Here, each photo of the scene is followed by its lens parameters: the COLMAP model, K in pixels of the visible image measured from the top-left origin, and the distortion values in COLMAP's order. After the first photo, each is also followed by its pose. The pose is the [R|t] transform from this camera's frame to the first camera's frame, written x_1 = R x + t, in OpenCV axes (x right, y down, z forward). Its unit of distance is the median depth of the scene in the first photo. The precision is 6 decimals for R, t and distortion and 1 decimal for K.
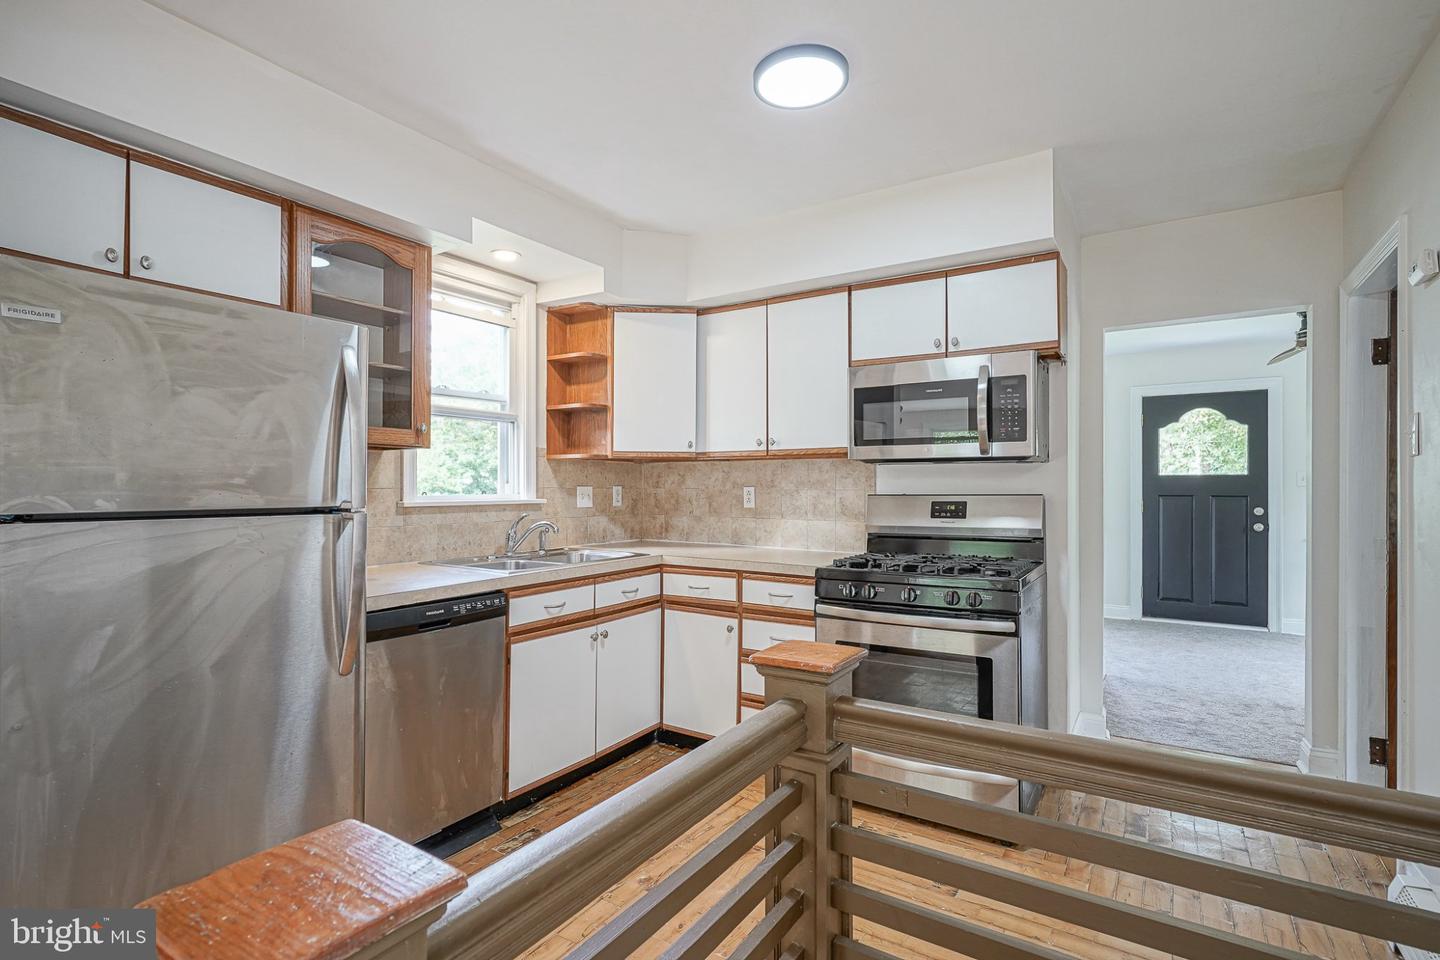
lens RADIAL K [[707.2, 0, 718.3], [0, 707.2, 485.3], [0, 0, 1]] dist [-0.010782, 0.005300]
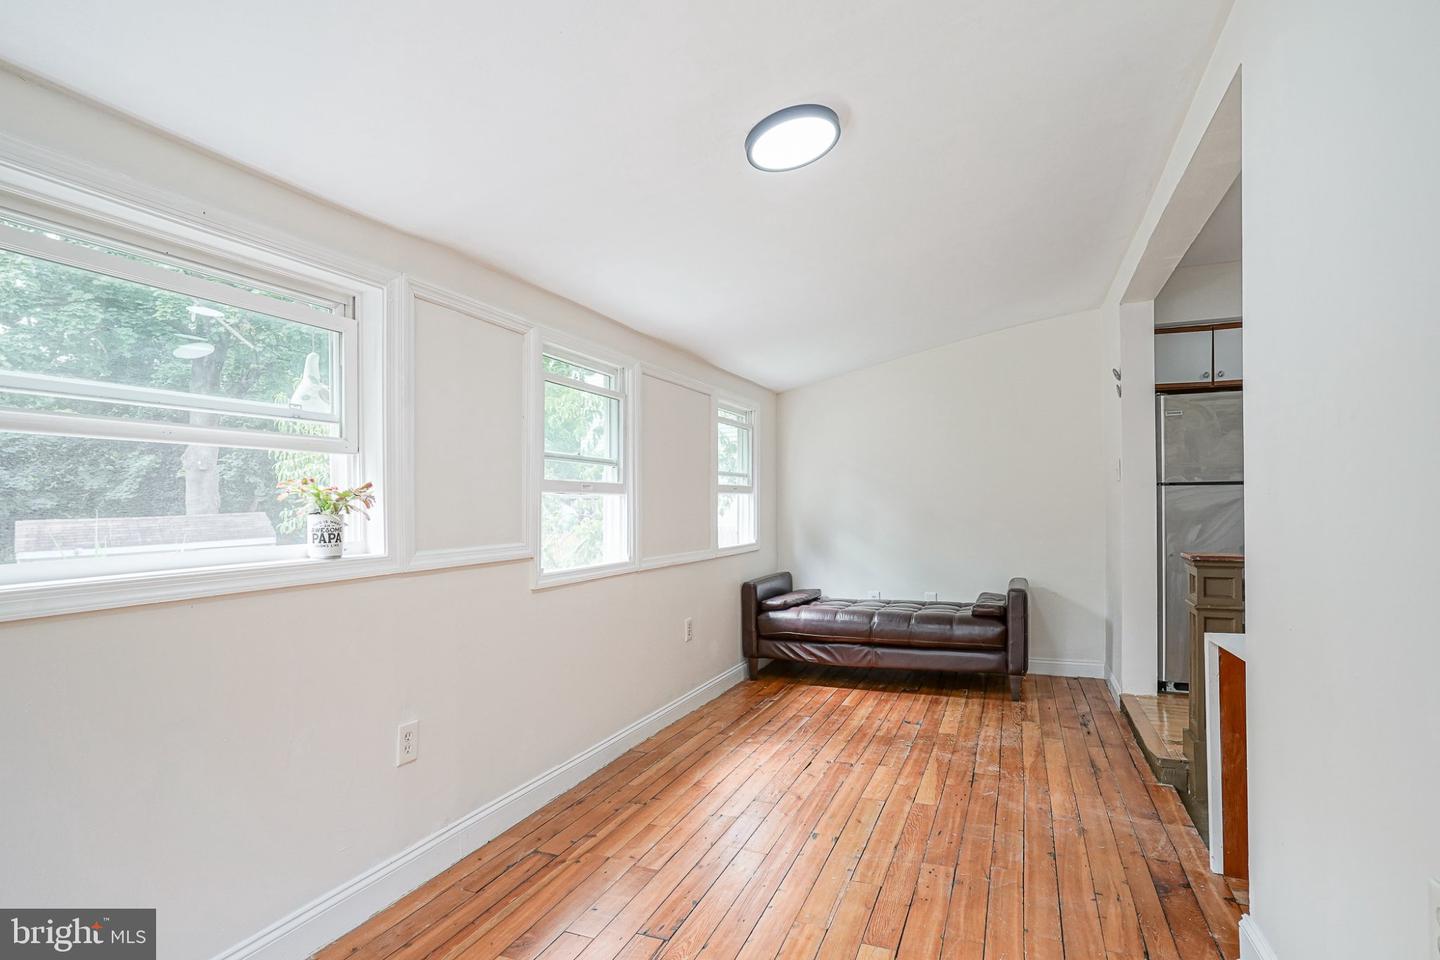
lens RADIAL K [[707.2, 0, 723.5], [0, 707.2, 485.6], [0, 0, 1]] dist [-0.010782, 0.005300]
pose [[0.176158, -0.004568, -0.984351, 0.736013], [0.009618, 0.999949, -0.002919, 0.021219], [0.984315, -0.008953, 0.176193, -0.633200]]
